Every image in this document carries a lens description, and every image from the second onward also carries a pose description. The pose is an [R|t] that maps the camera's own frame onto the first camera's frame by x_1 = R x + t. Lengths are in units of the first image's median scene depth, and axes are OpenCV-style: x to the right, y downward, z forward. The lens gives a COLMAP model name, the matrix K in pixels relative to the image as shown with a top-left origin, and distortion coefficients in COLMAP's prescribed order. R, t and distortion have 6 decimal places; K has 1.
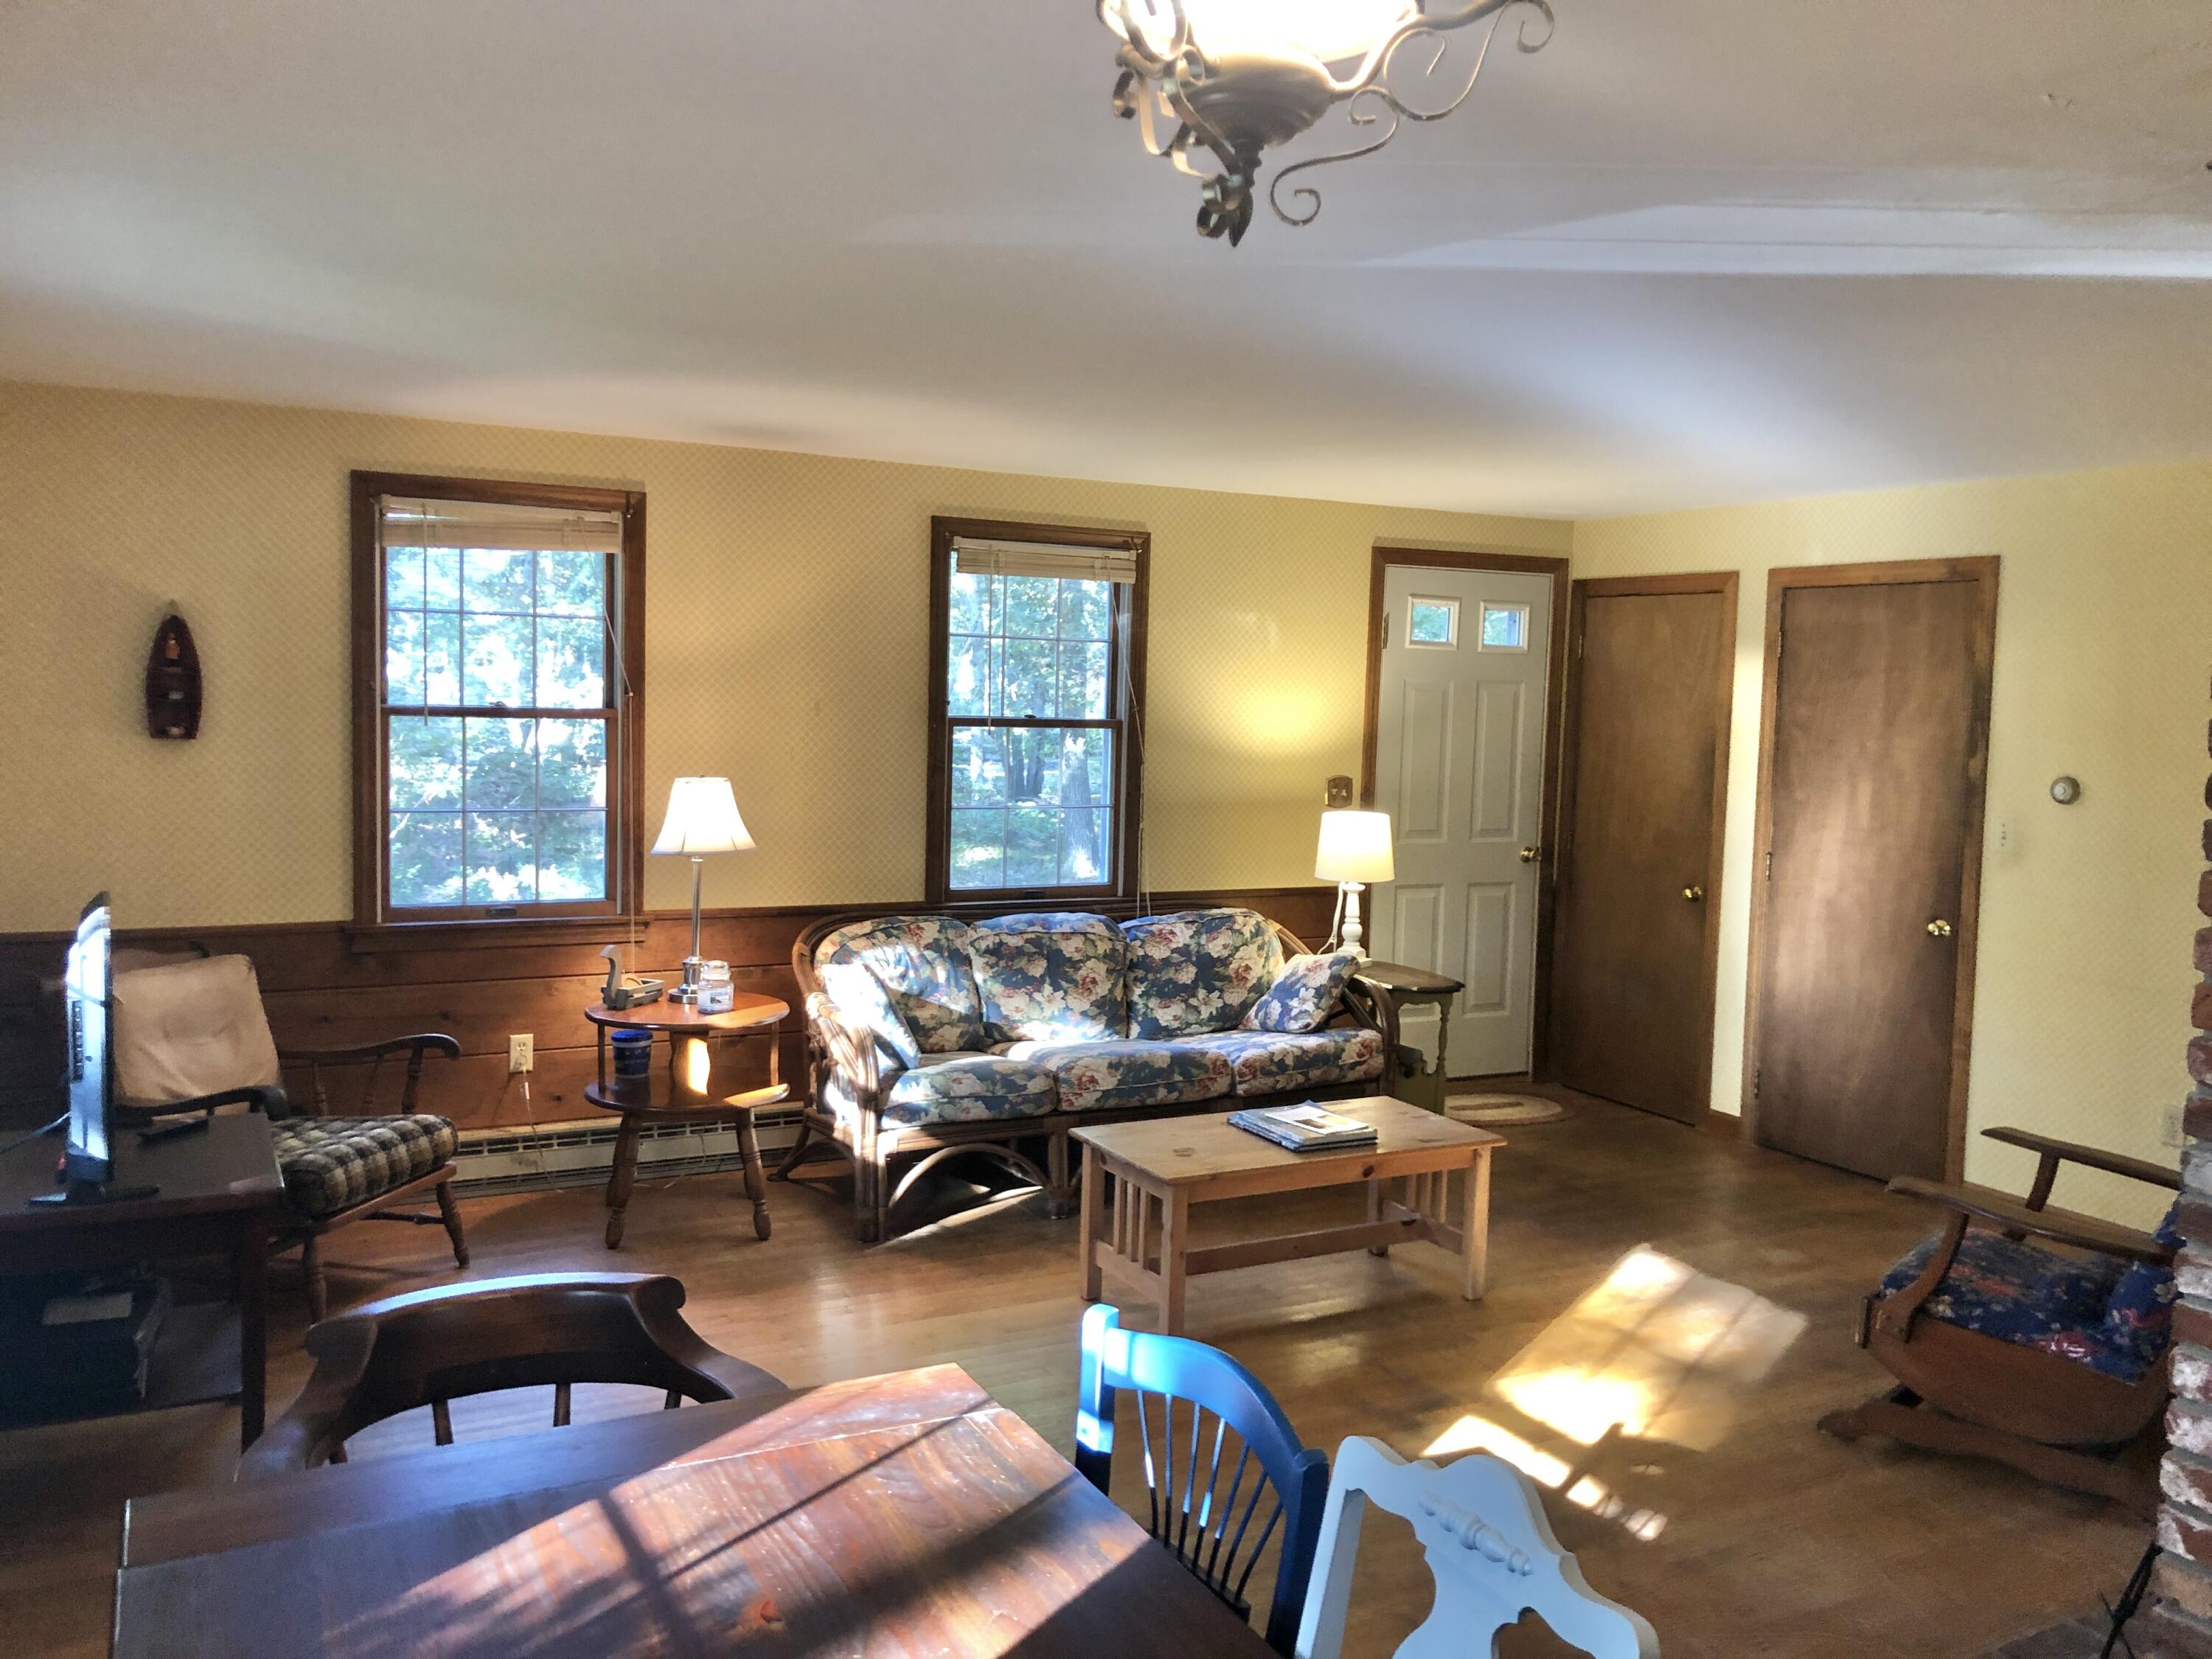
lens RADIAL K [[1813.7, 0, 1089.3], [0, 1813.7, 813.9], [0, 0, 1]] dist [0.044614, -0.053836]
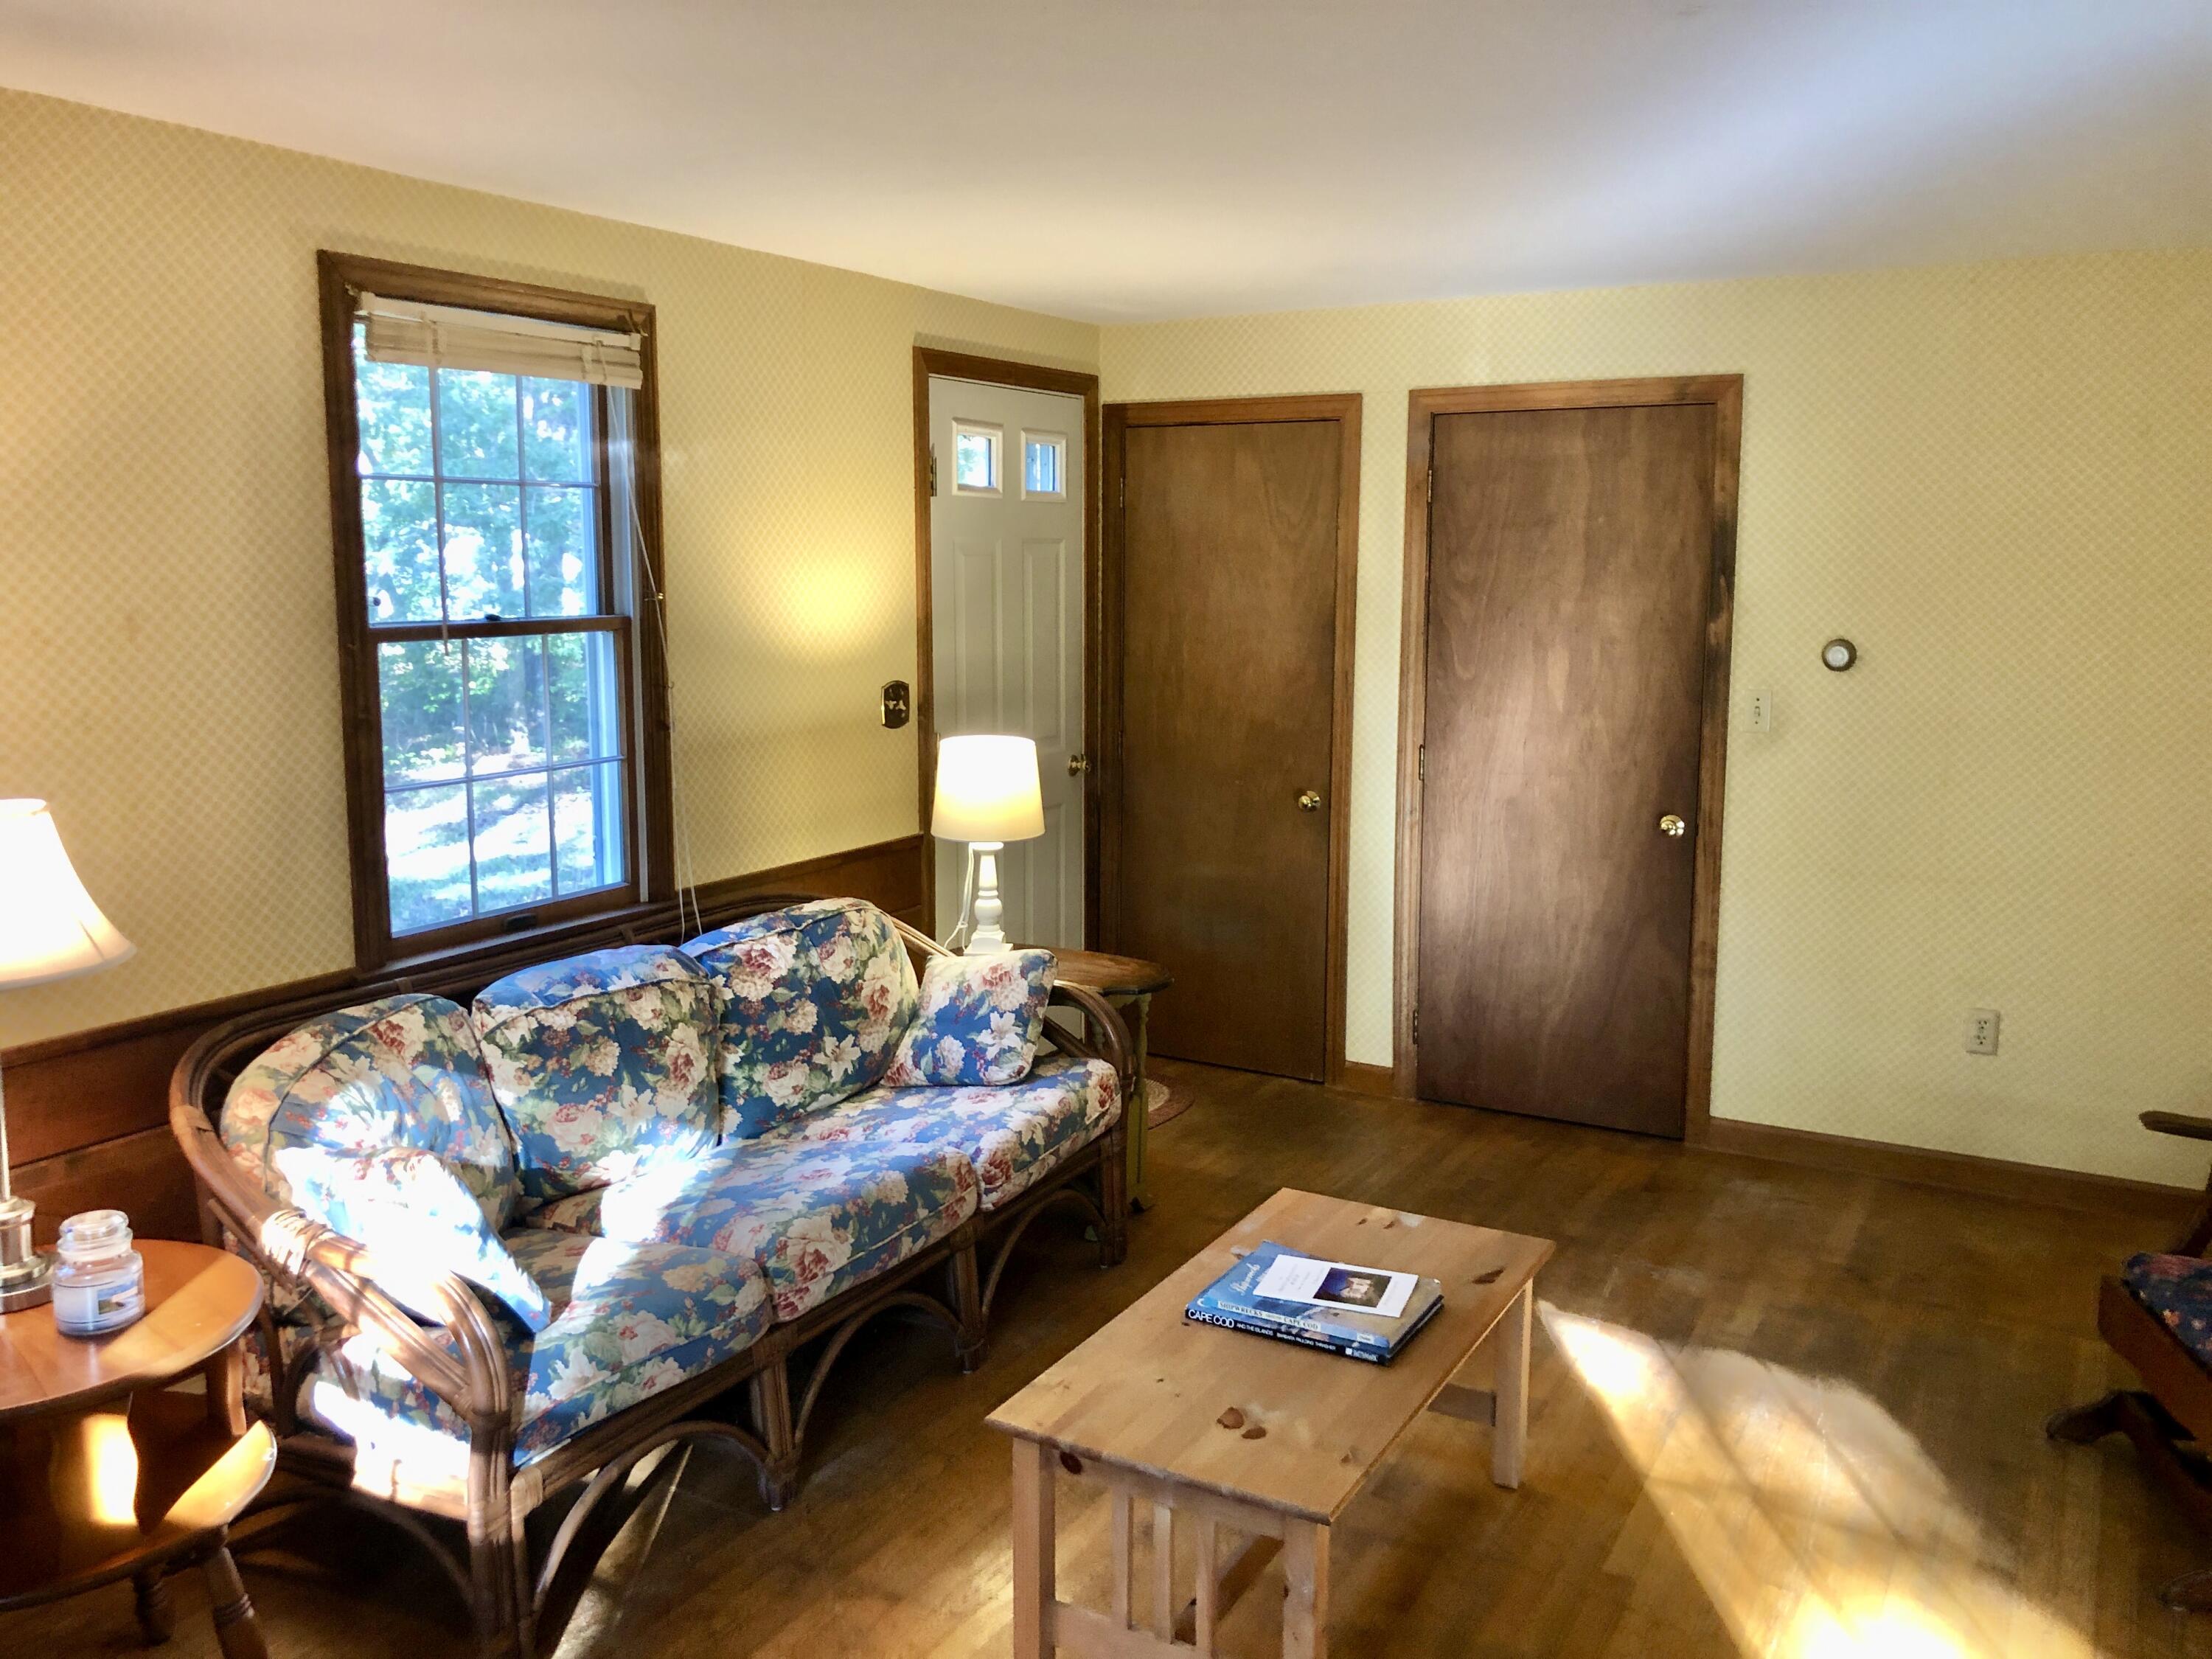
lens RADIAL K [[1813.7, 0, 1092.3], [0, 1813.7, 800.1], [0, 0, 1]] dist [0.044614, -0.053836]
pose [[0.844224, -0.099793, 0.526618, -0.191641], [0.059708, 0.993909, 0.092625, -0.040743], [-0.532654, -0.046753, 0.845041, 0.421636]]
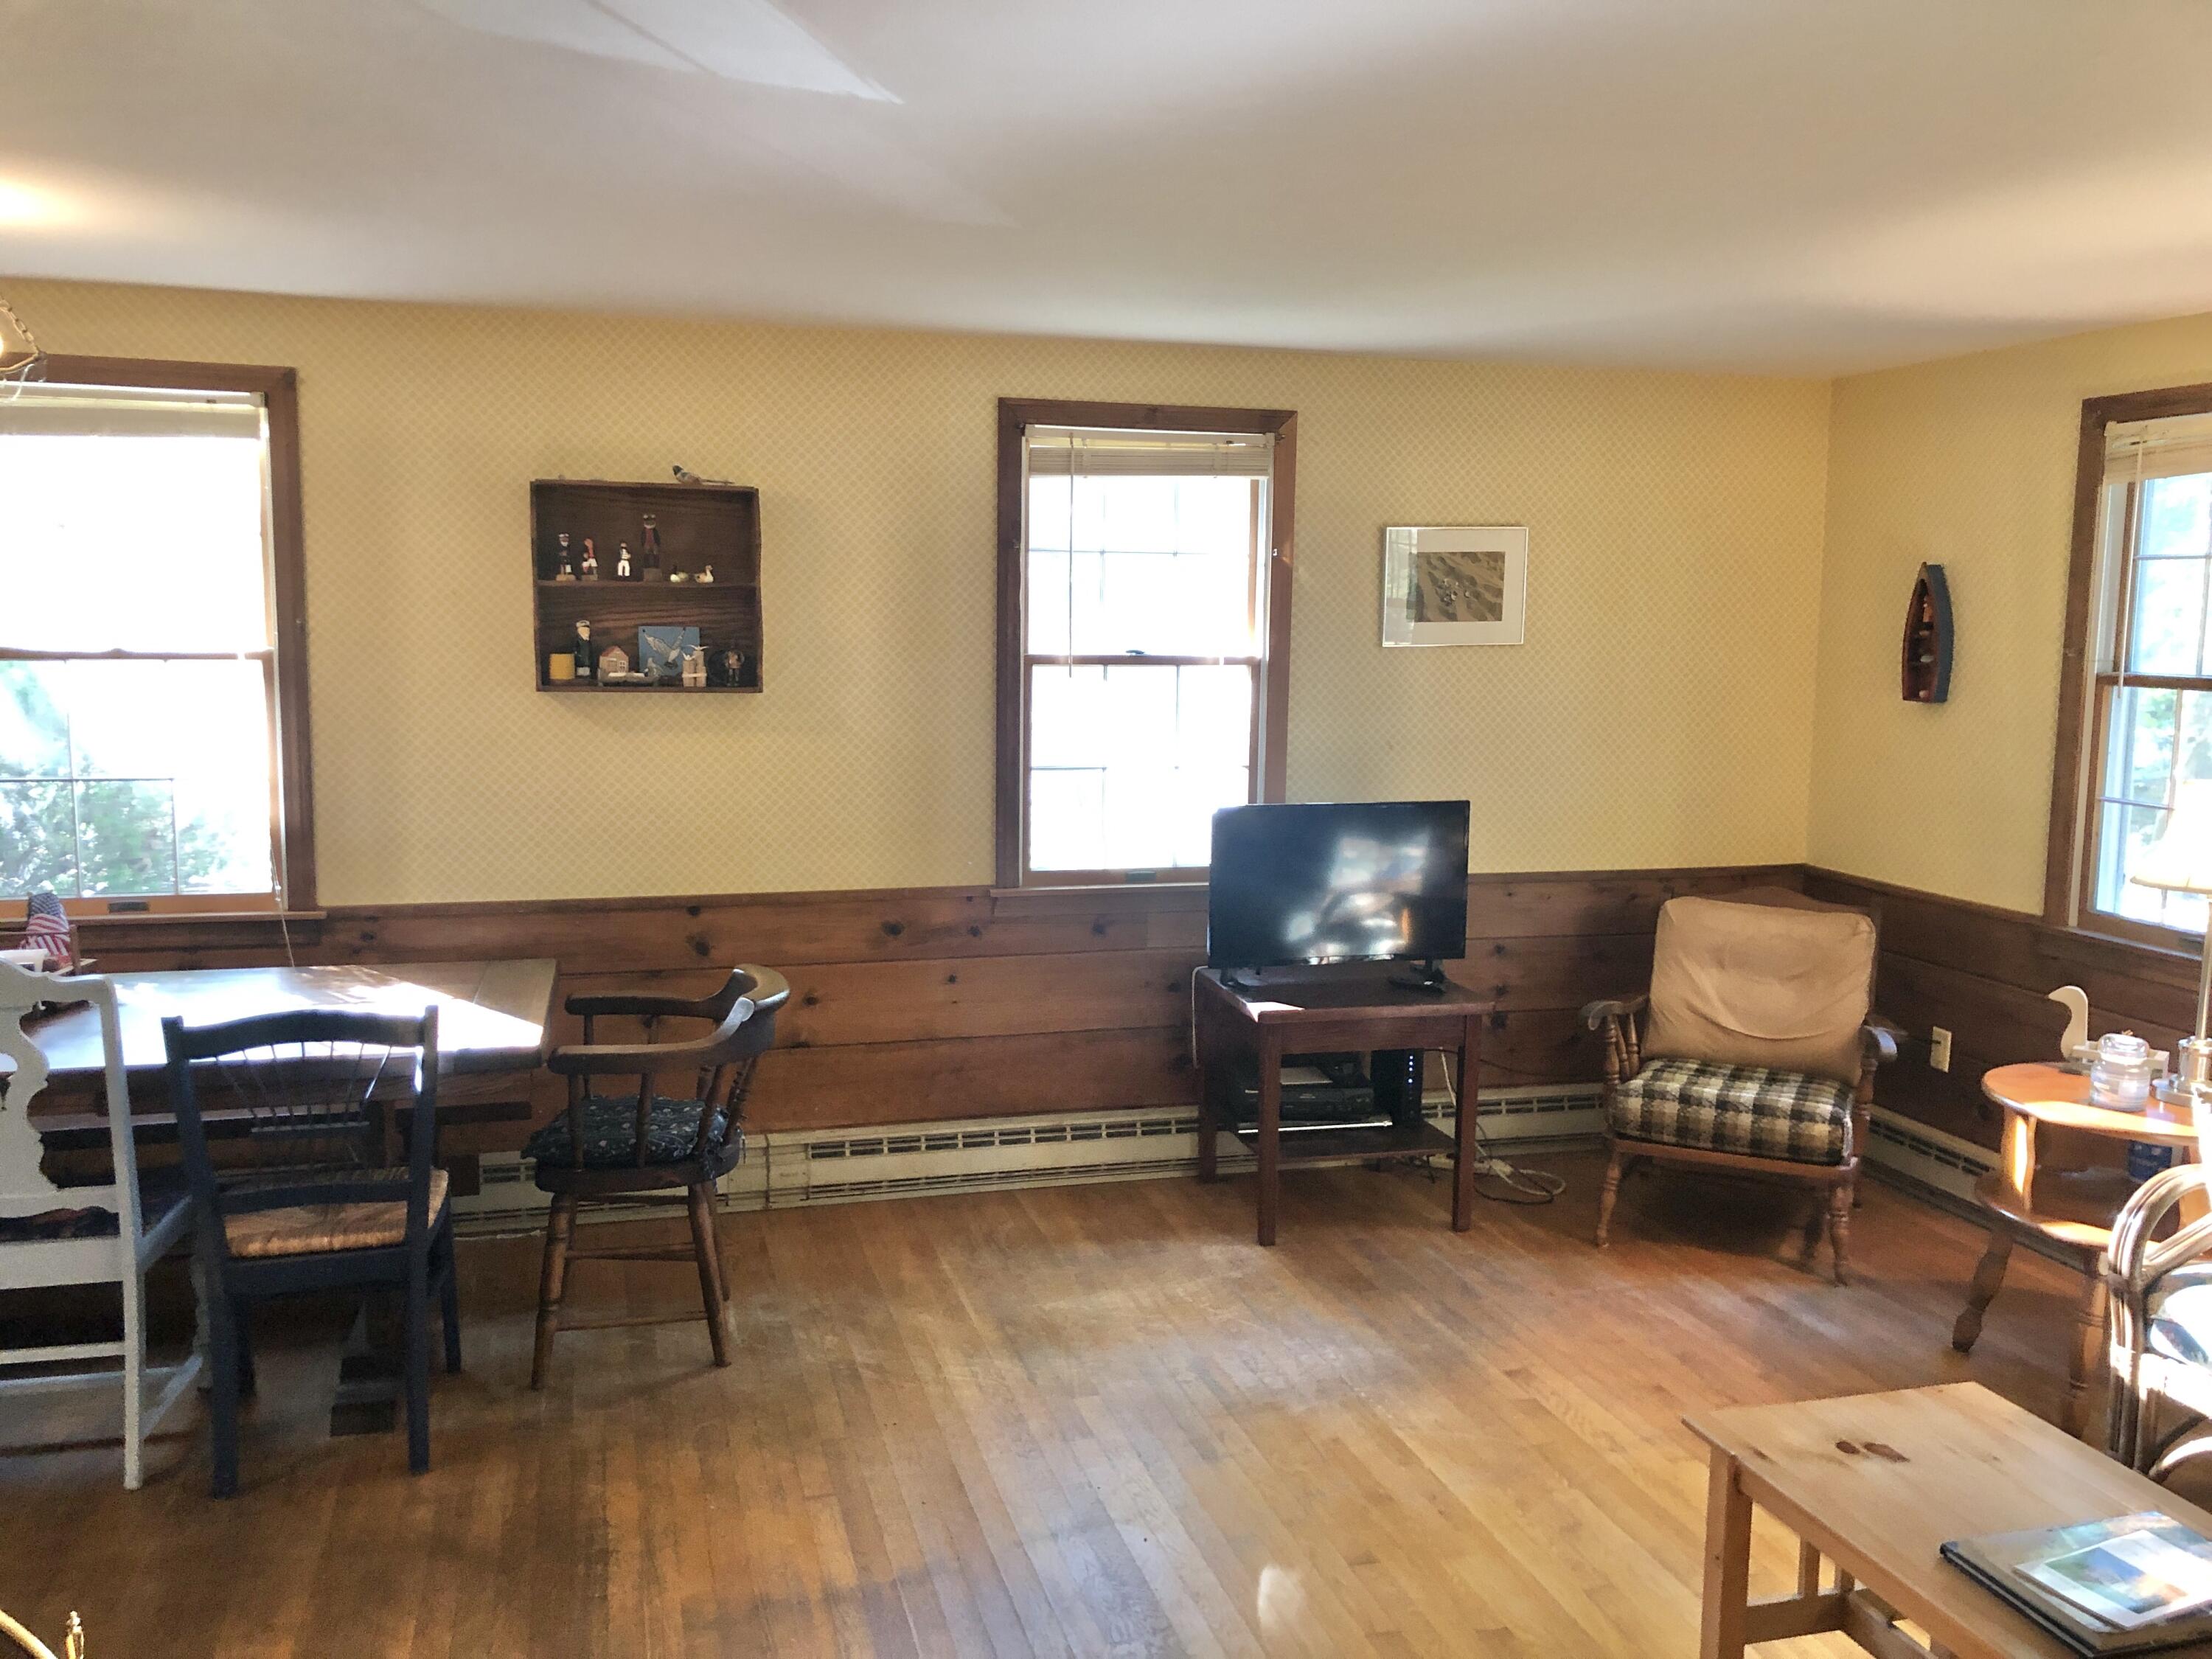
lens RADIAL K [[1813.7, 0, 1084.5], [0, 1813.7, 815.0], [0, 0, 1]] dist [0.044614, -0.053836]
pose [[-0.222714, 0.087177, -0.970978, 0.481612], [-0.085685, 0.990389, 0.108574, -0.040269], [0.971111, 0.107379, -0.213104, 0.643919]]
